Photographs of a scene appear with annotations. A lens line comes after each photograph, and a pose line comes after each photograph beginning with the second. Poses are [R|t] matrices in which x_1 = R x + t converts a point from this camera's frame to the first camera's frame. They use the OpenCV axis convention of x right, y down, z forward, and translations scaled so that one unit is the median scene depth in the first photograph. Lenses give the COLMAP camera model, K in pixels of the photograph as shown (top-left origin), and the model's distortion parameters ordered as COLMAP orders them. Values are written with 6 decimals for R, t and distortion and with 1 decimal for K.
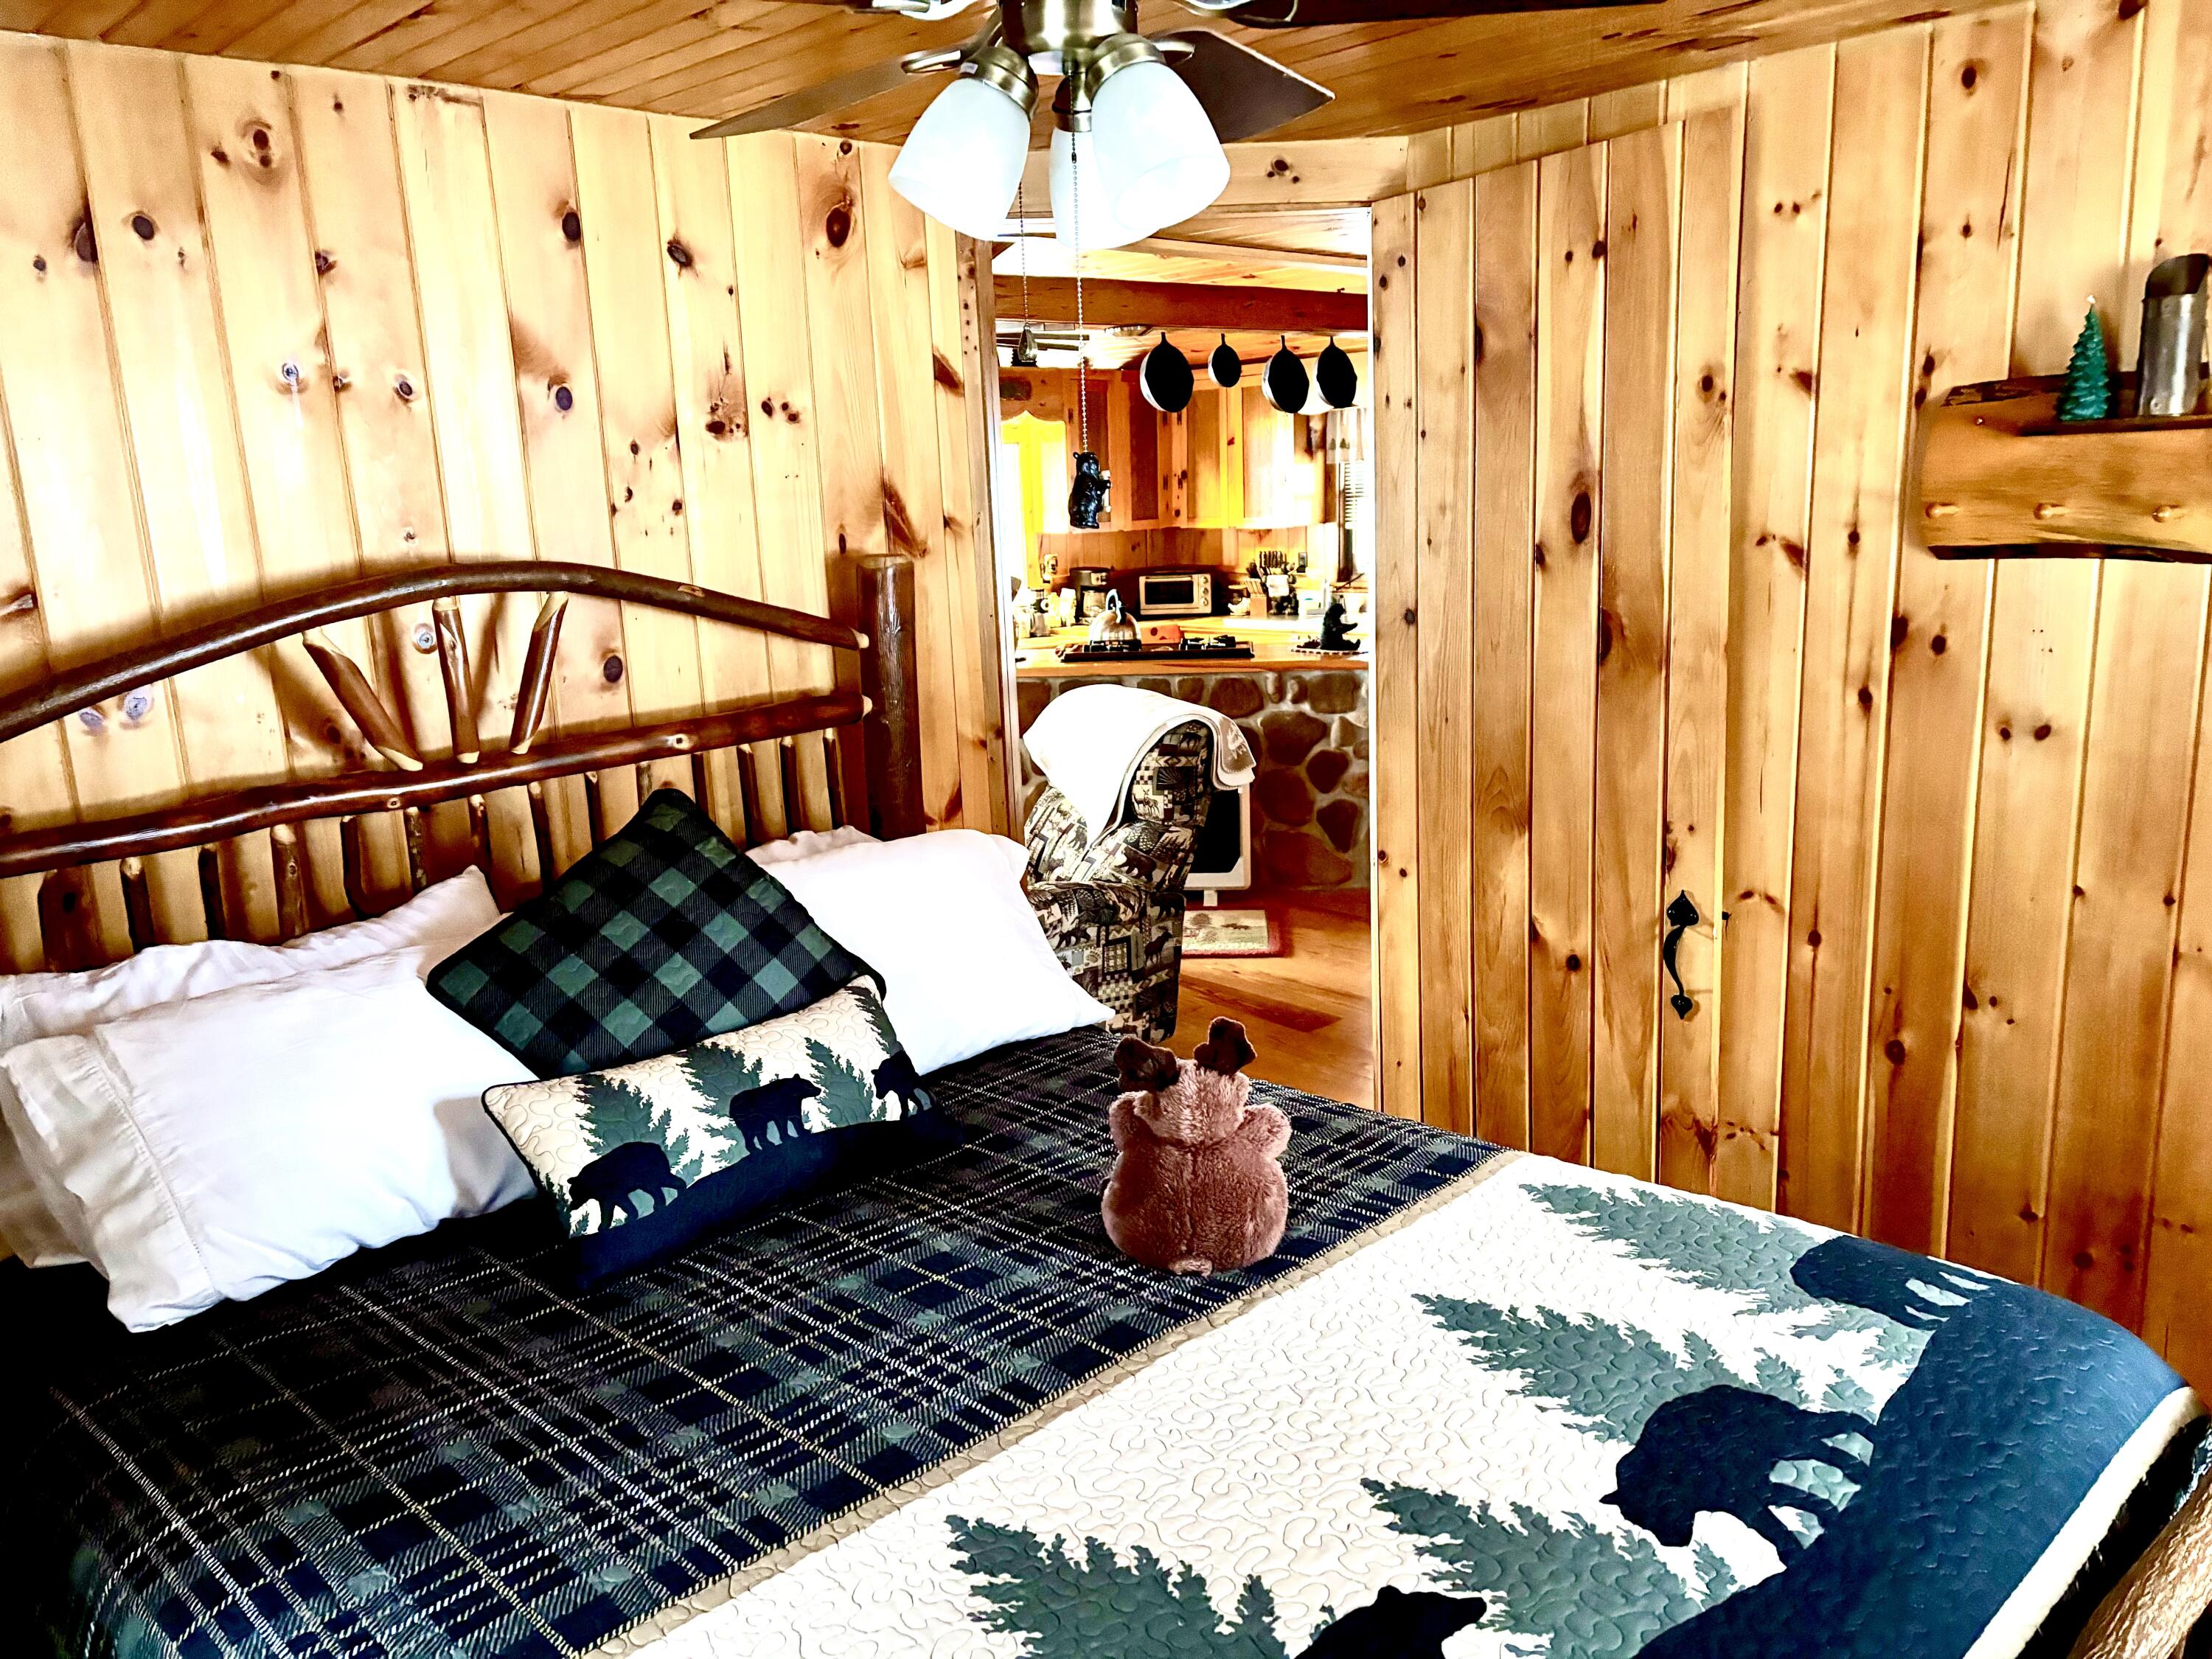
lens RADIAL K [[1672.5, 0, 1113.0], [0, 1672.5, 837.5], [0, 0, 1]] dist [0.018026, 0.009309]
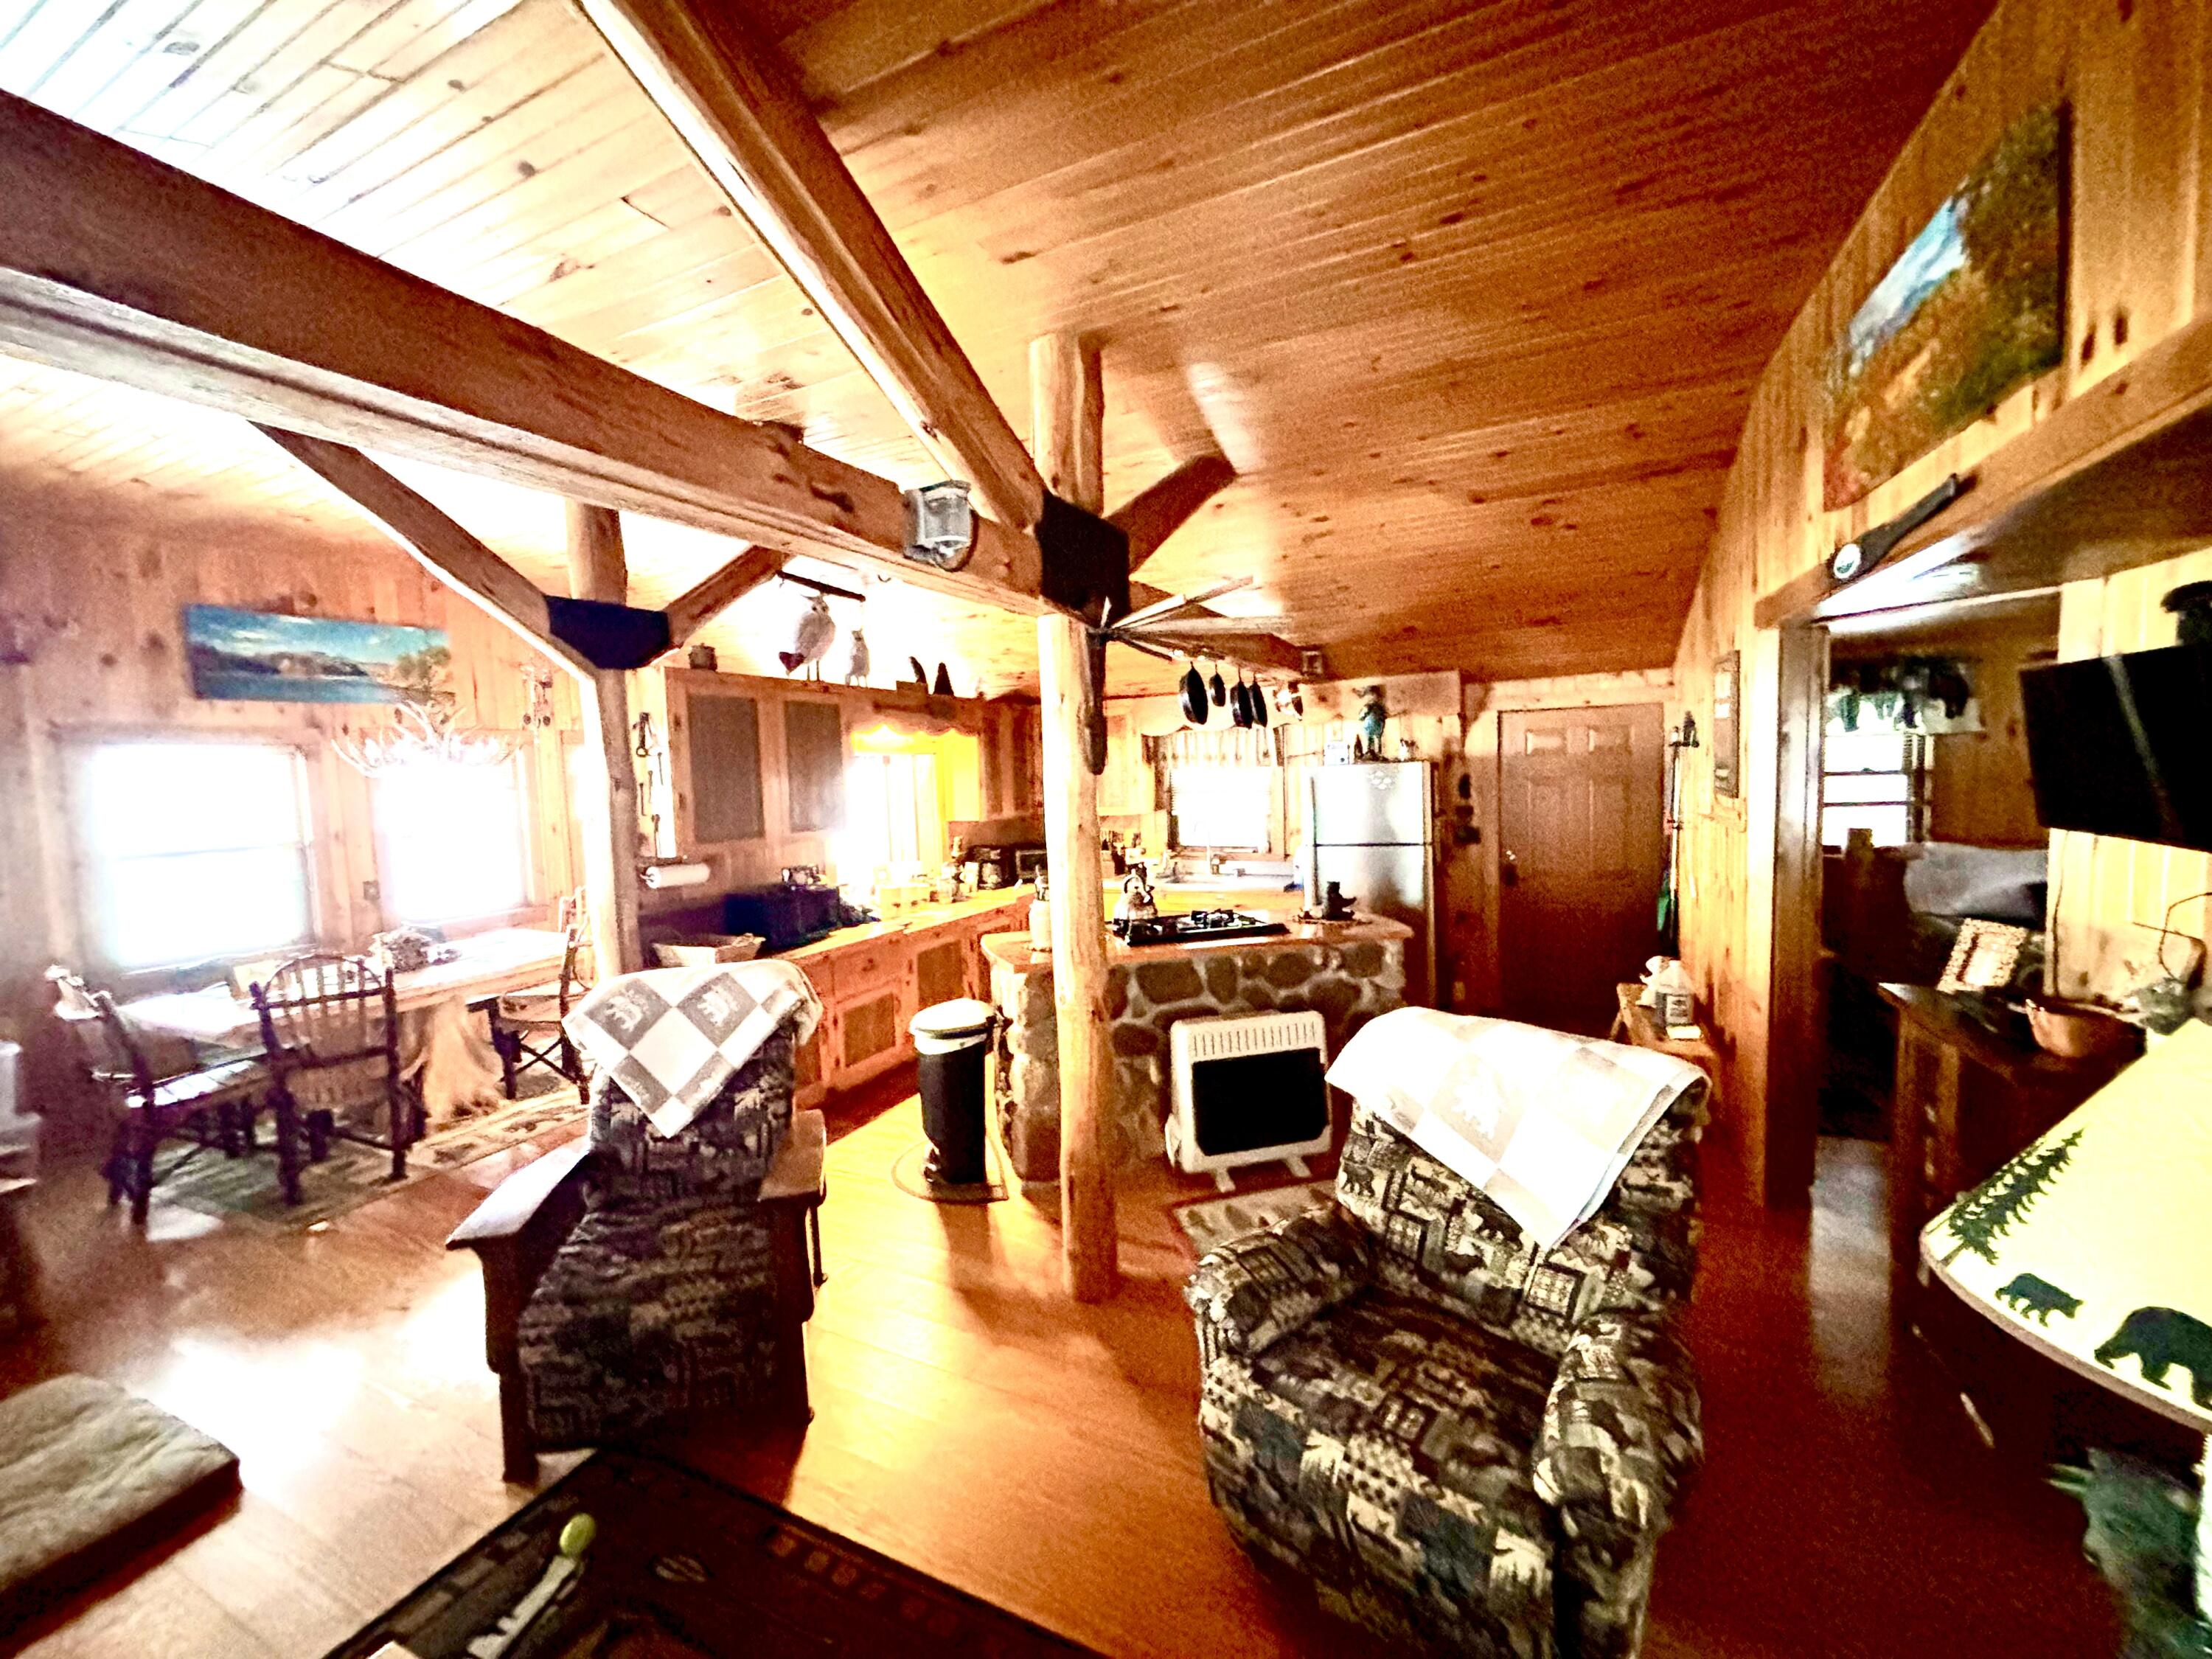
lens RADIAL K [[883.3, 0, 1106.0], [0, 883.3, 829.5], [0, 0, 1]] dist [-0.001414, -0.000540]
pose [[0.935780, -0.016466, 0.352201, -0.739938], [0.071345, 0.987088, -0.143414, -0.302755], [-0.345292, 0.159332, 0.924871, 1.455419]]
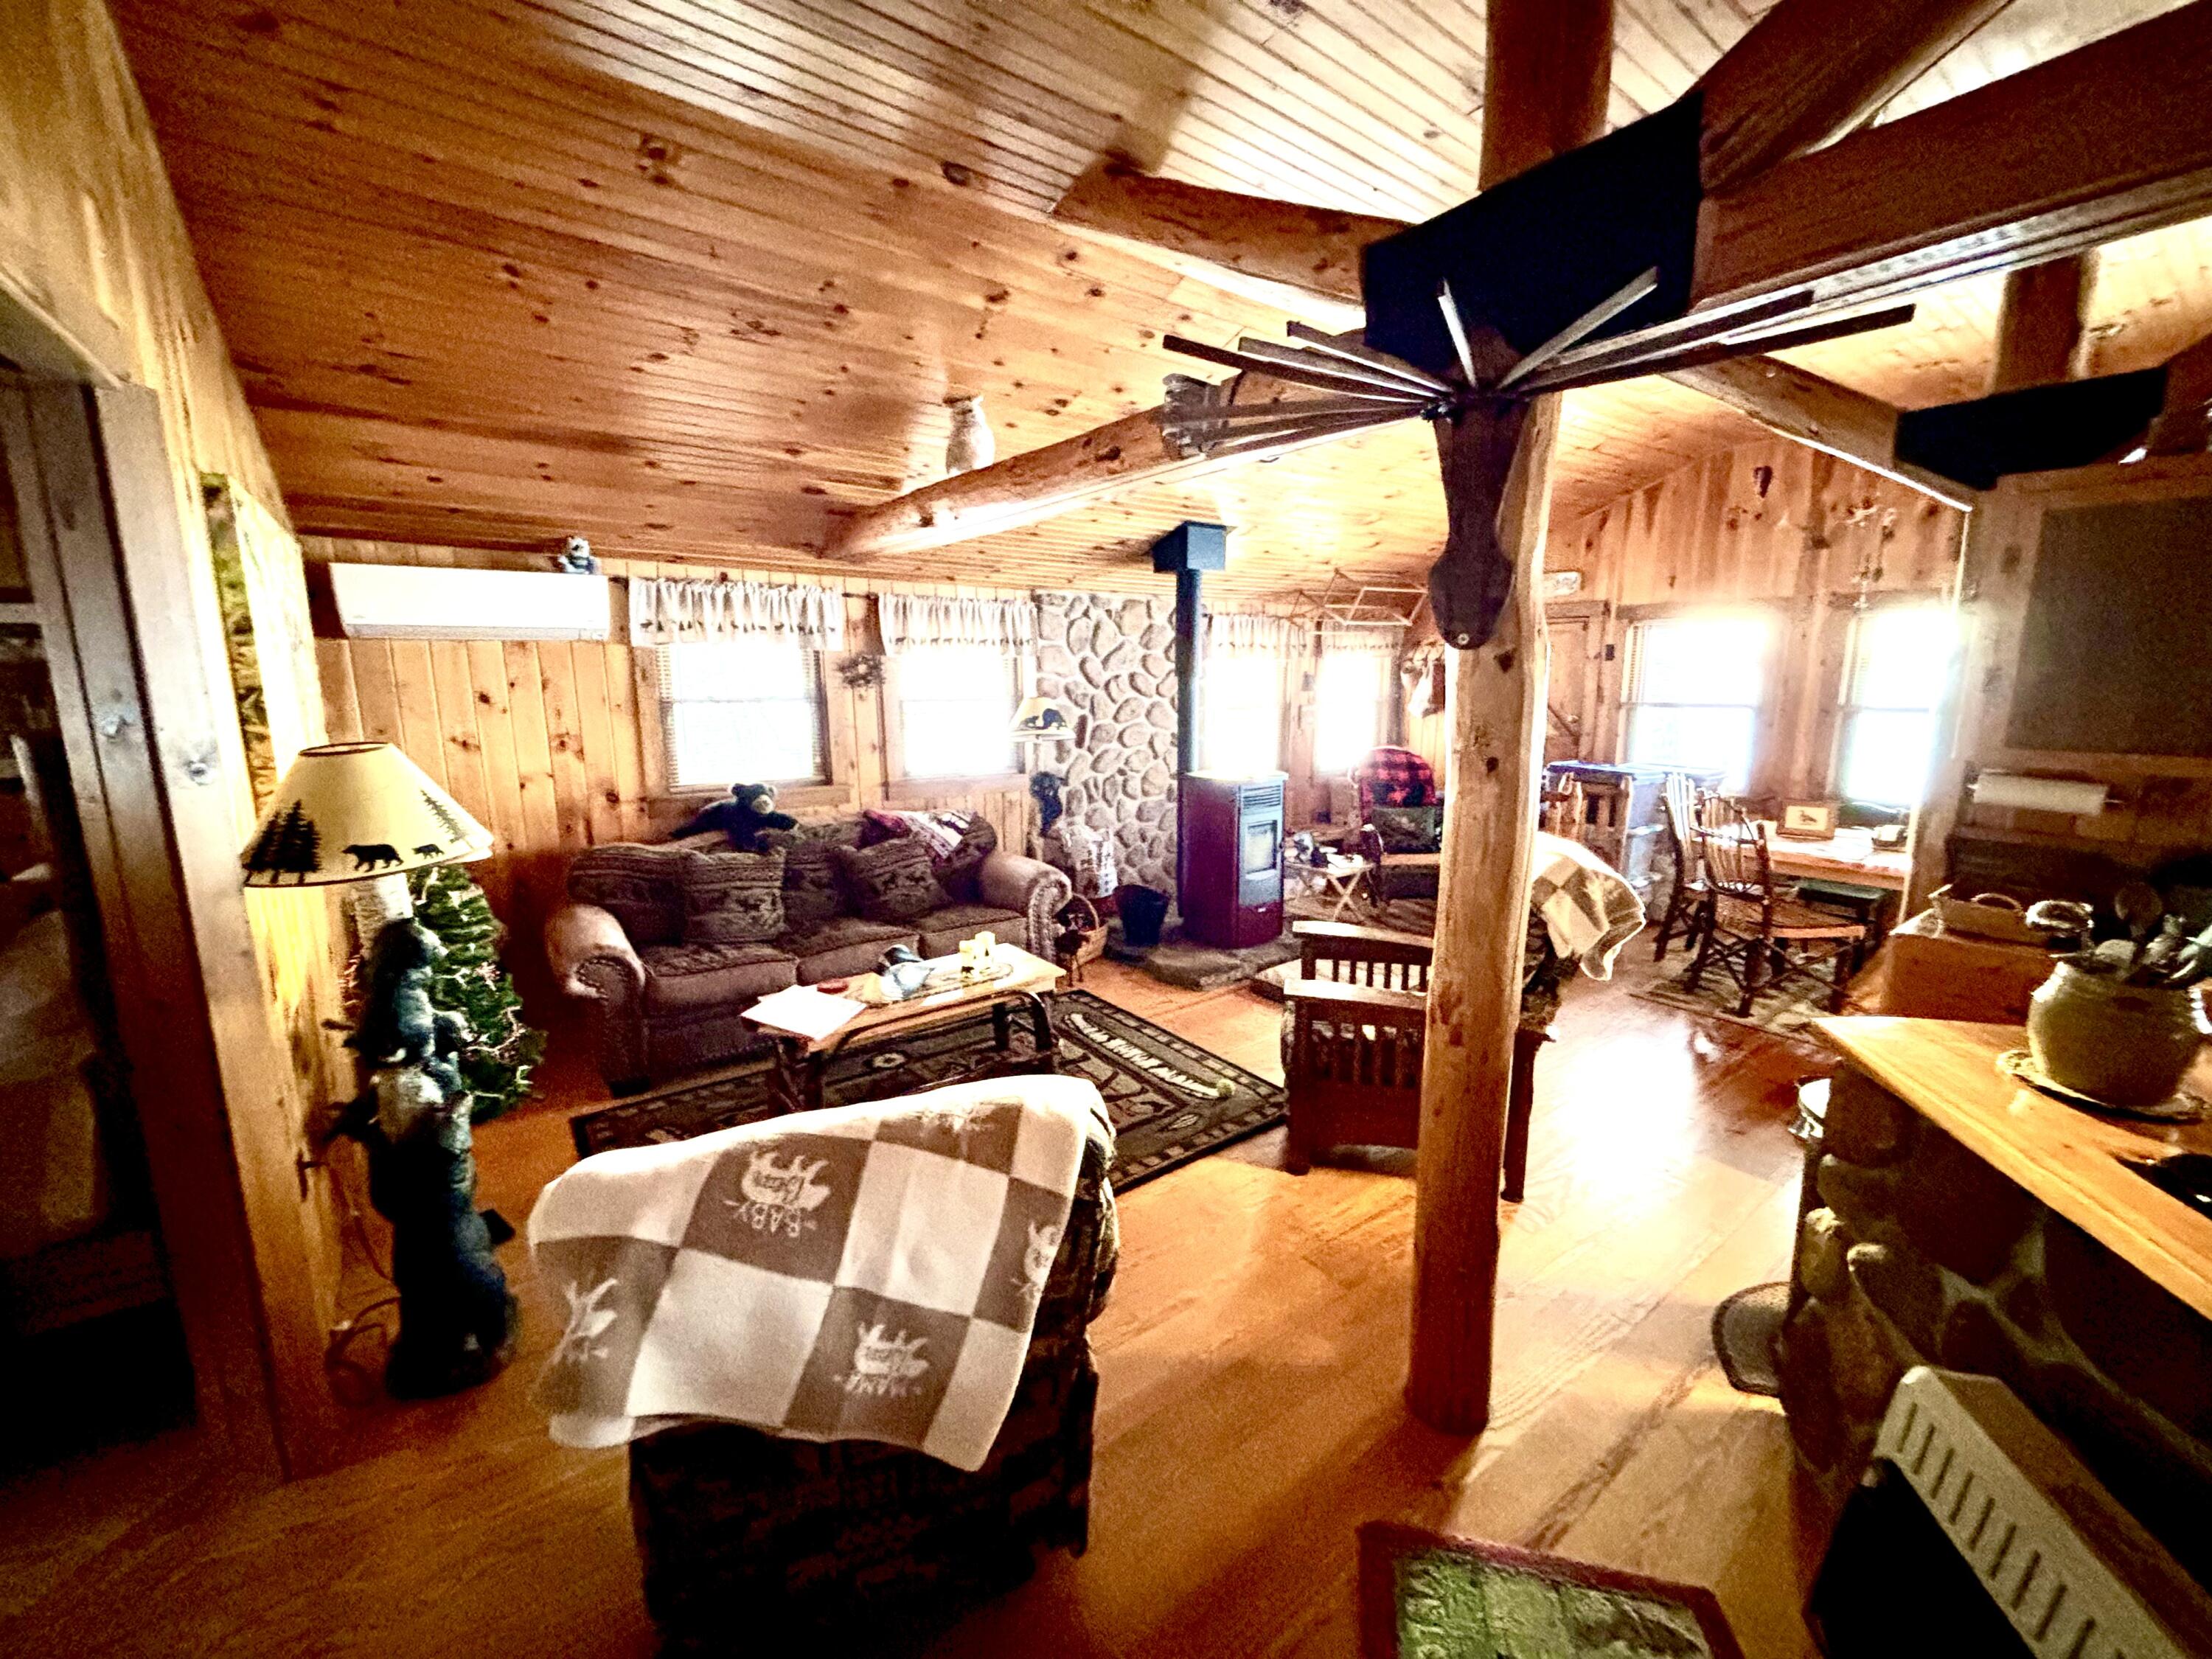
lens RADIAL K [[883.3, 0, 1106.0], [0, 883.3, 829.5], [0, 0, 1]] dist [-0.001414, -0.000540]
pose [[-0.122410, 0.216848, -0.968500, 0.503828], [-0.204080, 0.949486, 0.238385, -0.535082], [0.971271, 0.226832, -0.071972, 2.379154]]
